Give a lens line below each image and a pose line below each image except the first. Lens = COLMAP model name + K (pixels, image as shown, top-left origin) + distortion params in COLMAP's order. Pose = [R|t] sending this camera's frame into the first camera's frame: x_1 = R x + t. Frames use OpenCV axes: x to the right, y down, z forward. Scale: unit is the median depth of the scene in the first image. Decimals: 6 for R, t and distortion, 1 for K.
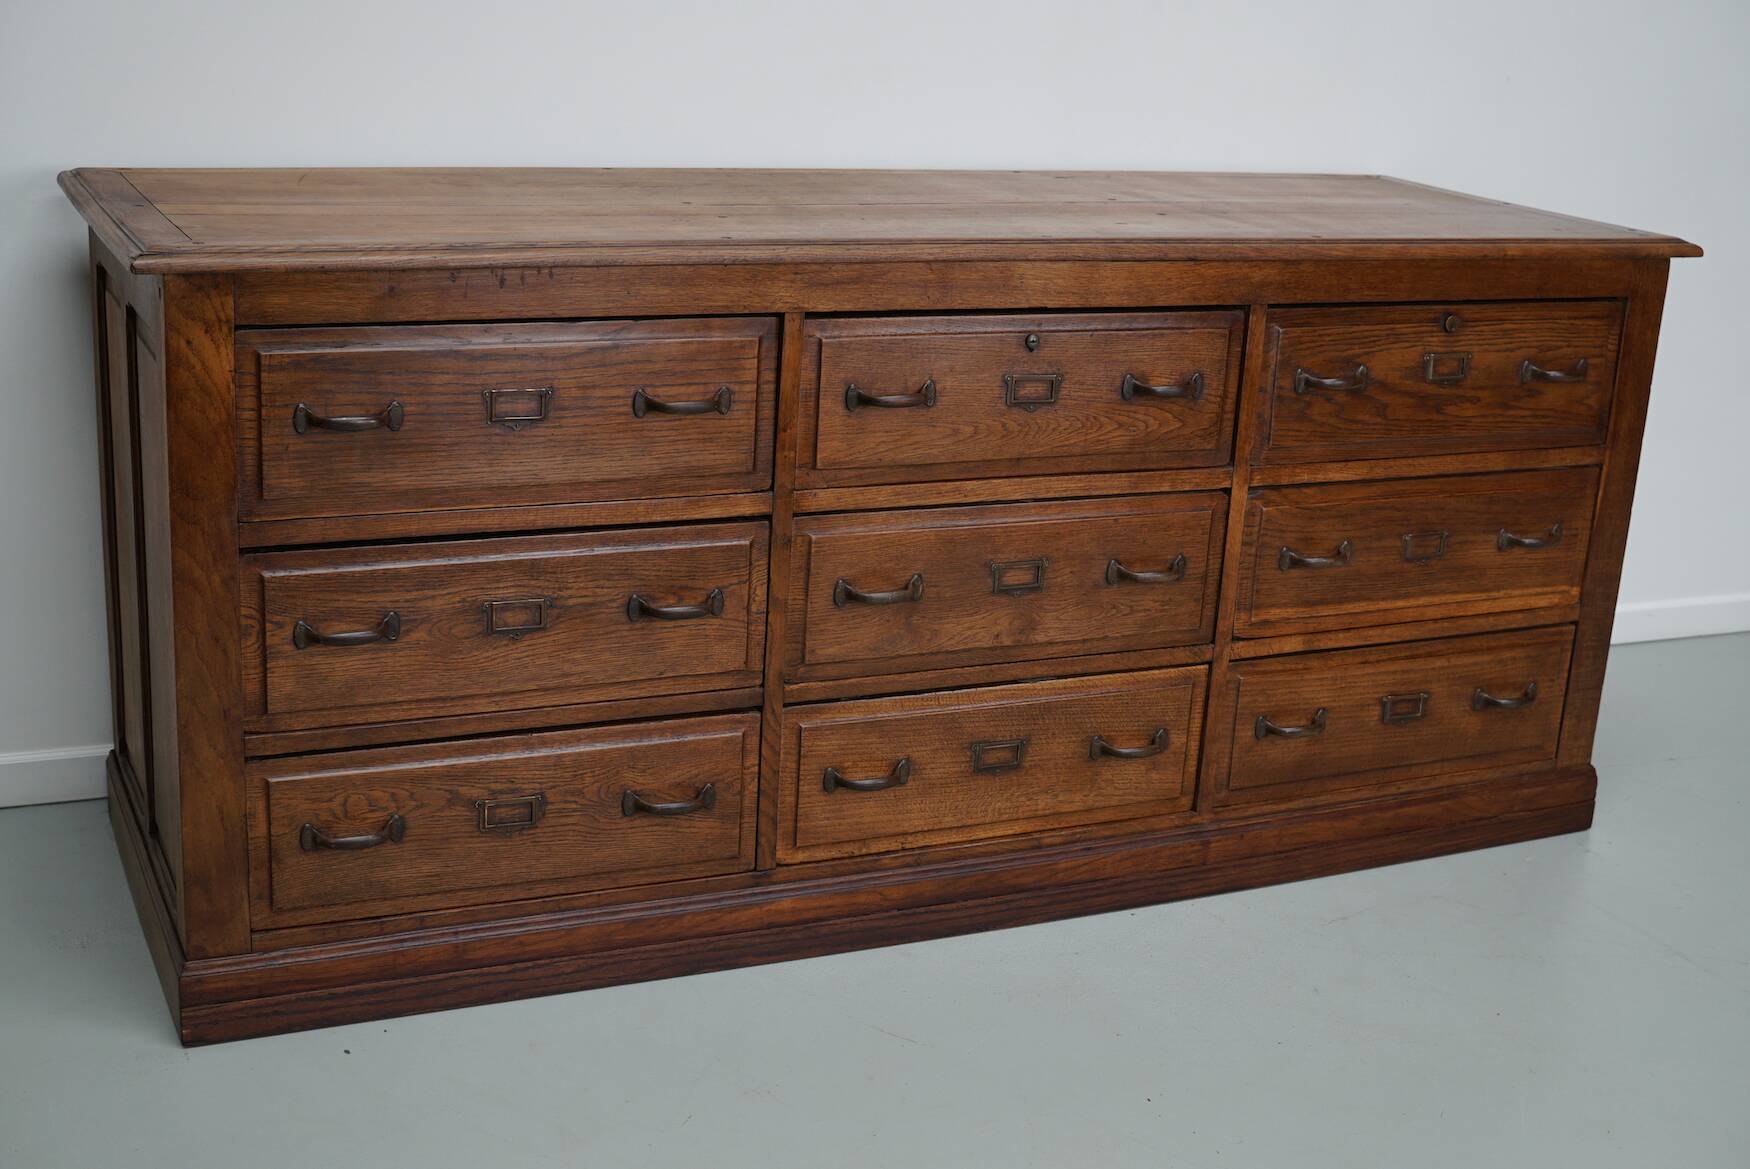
lens RADIAL K [[2230.3, 0, 888.4], [0, 2230.3, 592.2], [0, 0, 1]] dist [-0.089137, 0.000000]
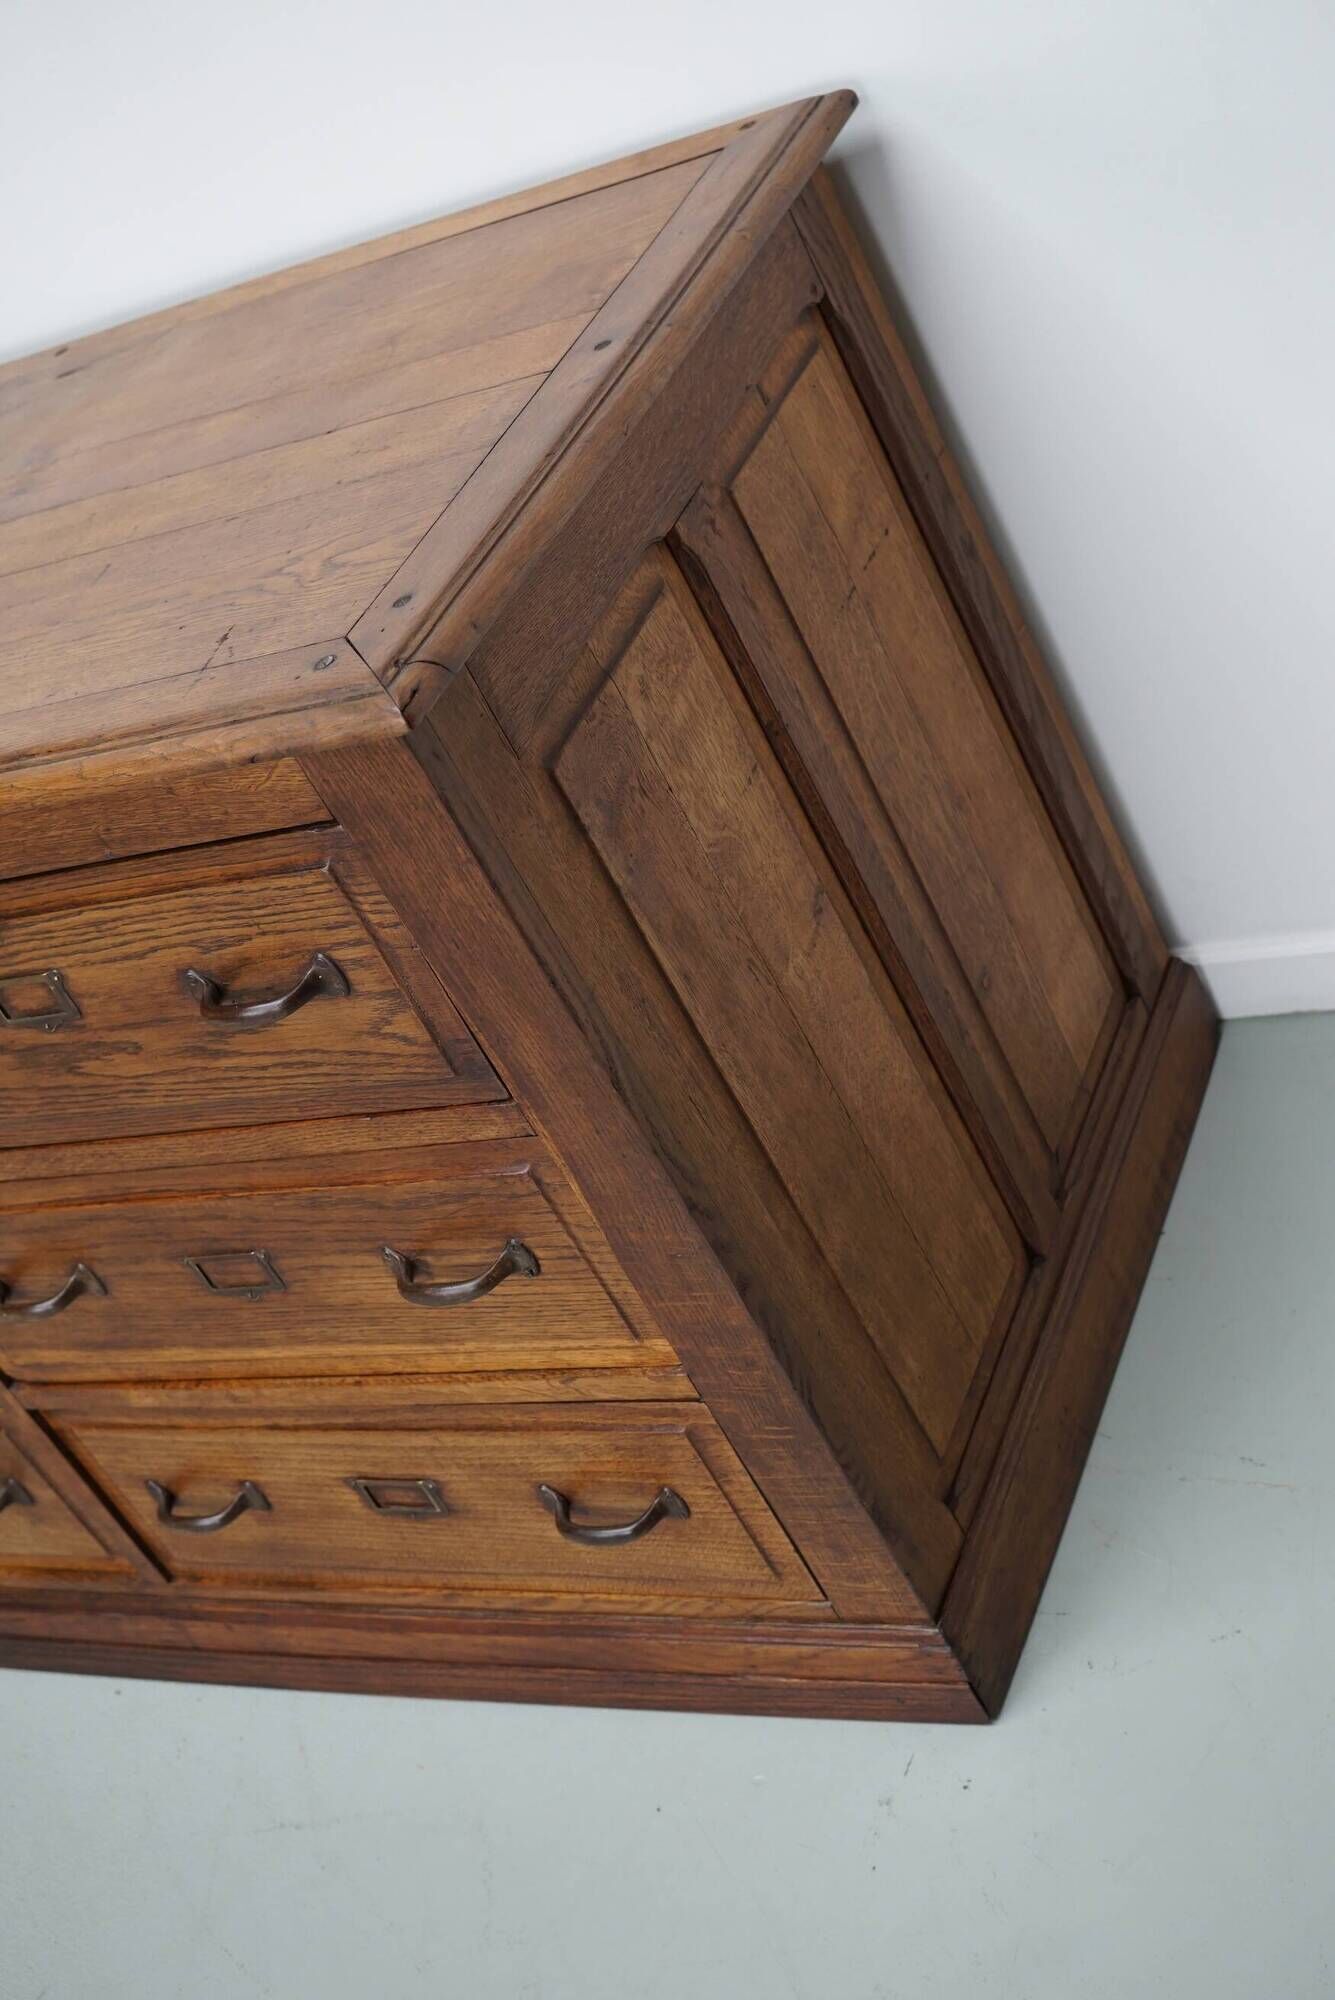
lens RADIAL K [[2548.9, 0, 683.5], [0, 2548.9, 996.7], [0, 0, 1]] dist [-0.089137, 0.000000]
pose [[0.585854, 0.154515, -0.795551, 0.828847], [0.232760, 0.908215, 0.347804, -0.279628], [0.776272, -0.388935, 0.496116, 0.920611]]
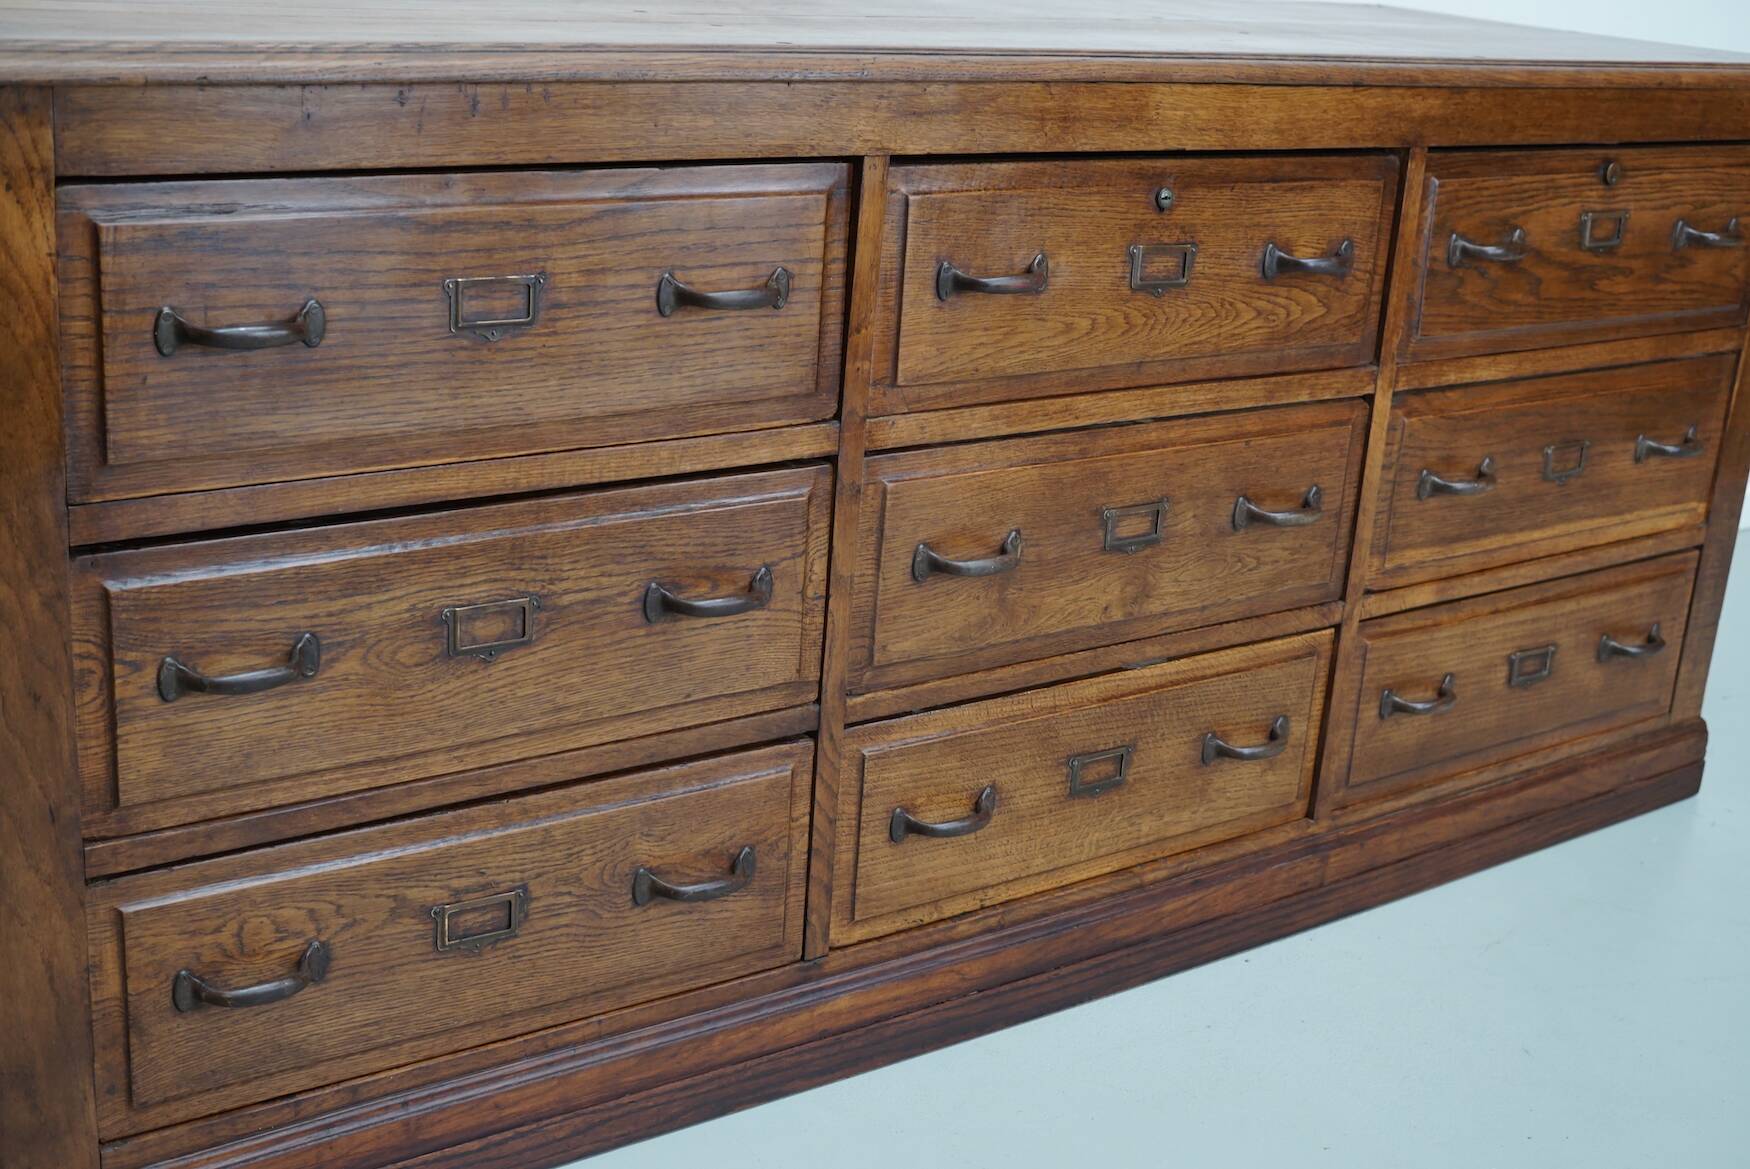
lens RADIAL K [[2230.3, 0, 884.7], [0, 2230.3, 586.2], [0, 0, 1]] dist [-0.089137, 0.000000]
pose [[0.980734, -0.050248, 0.188777, -0.161949], [0.043369, 0.998242, 0.040396, -0.020610], [-0.190475, -0.031431, 0.981189, 0.310050]]
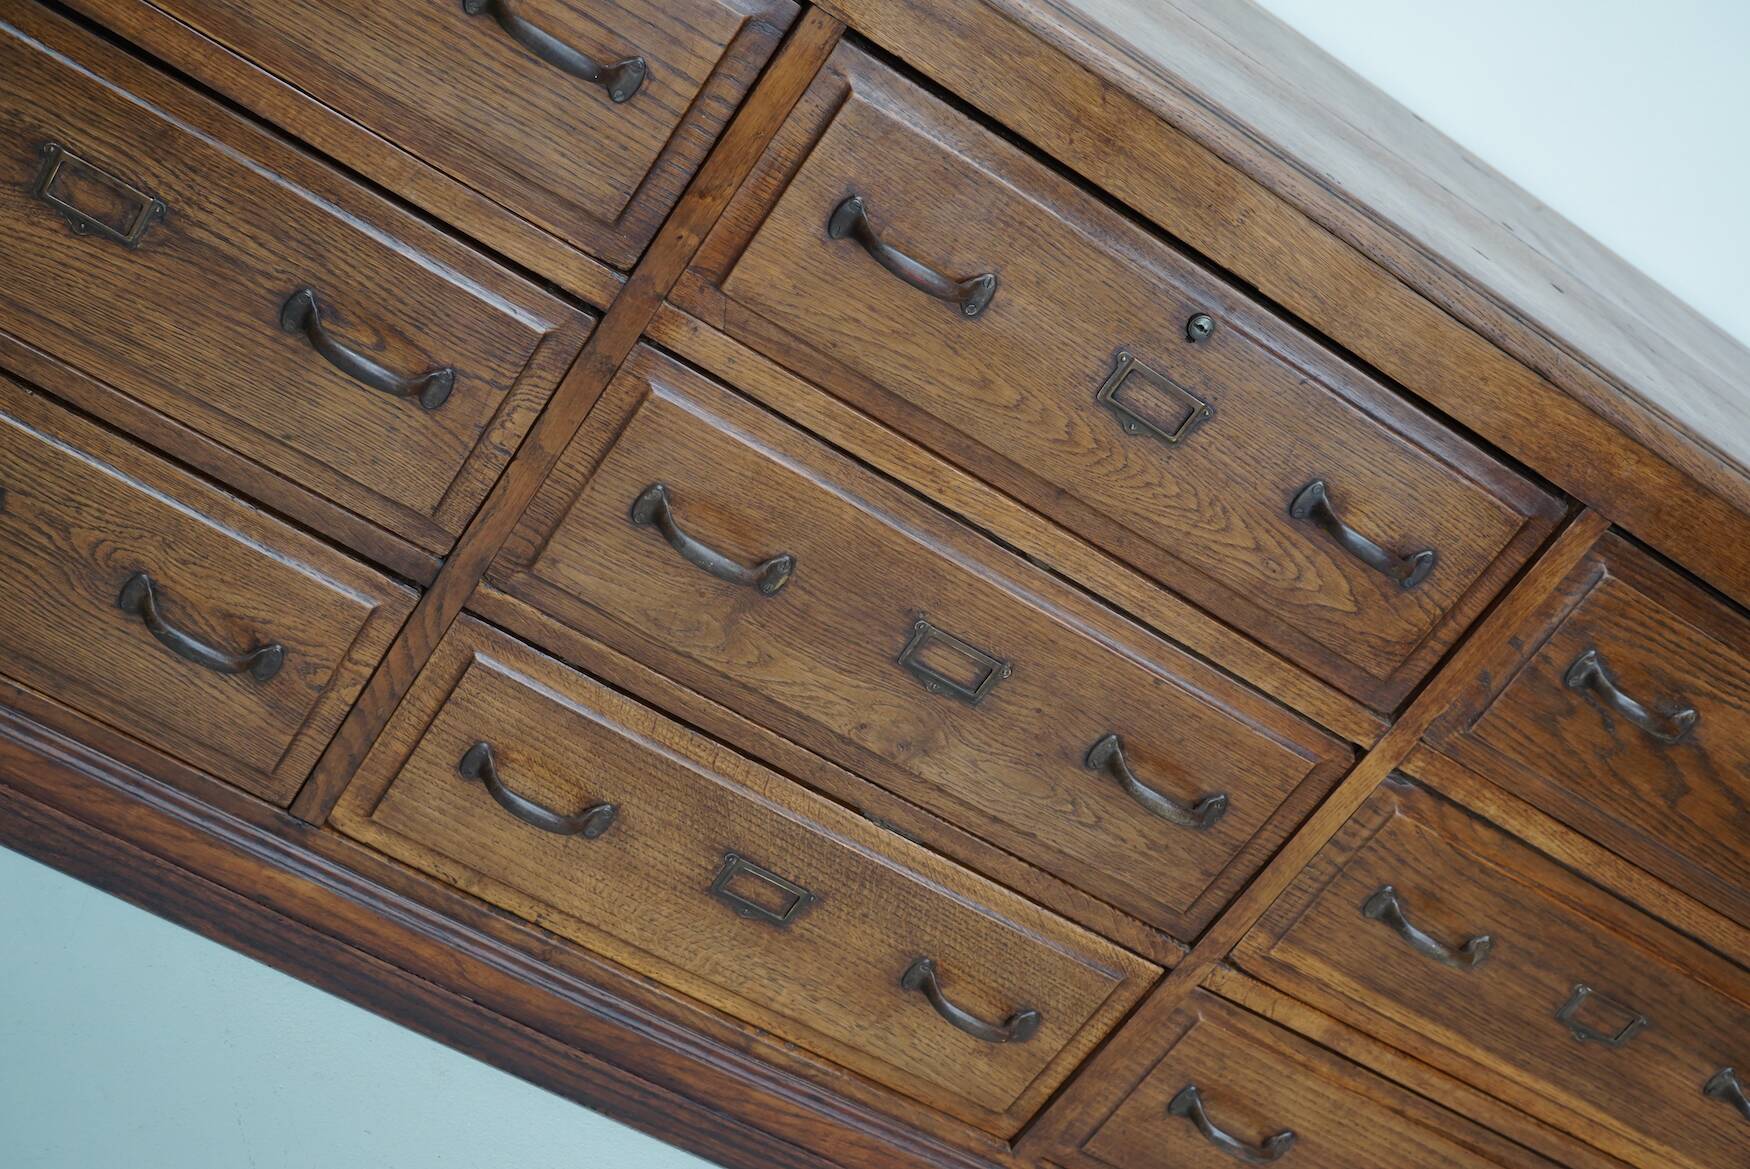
lens RADIAL K [[2230.3, 0, 886.5], [0, 2230.3, 584.9], [0, 0, 1]] dist [-0.089137, 0.000000]
pose [[0.809432, 0.578313, -0.101846, 0.092853], [-0.571415, 0.815679, 0.090293, -0.065899], [0.135291, -0.014890, 0.990694, 0.449491]]
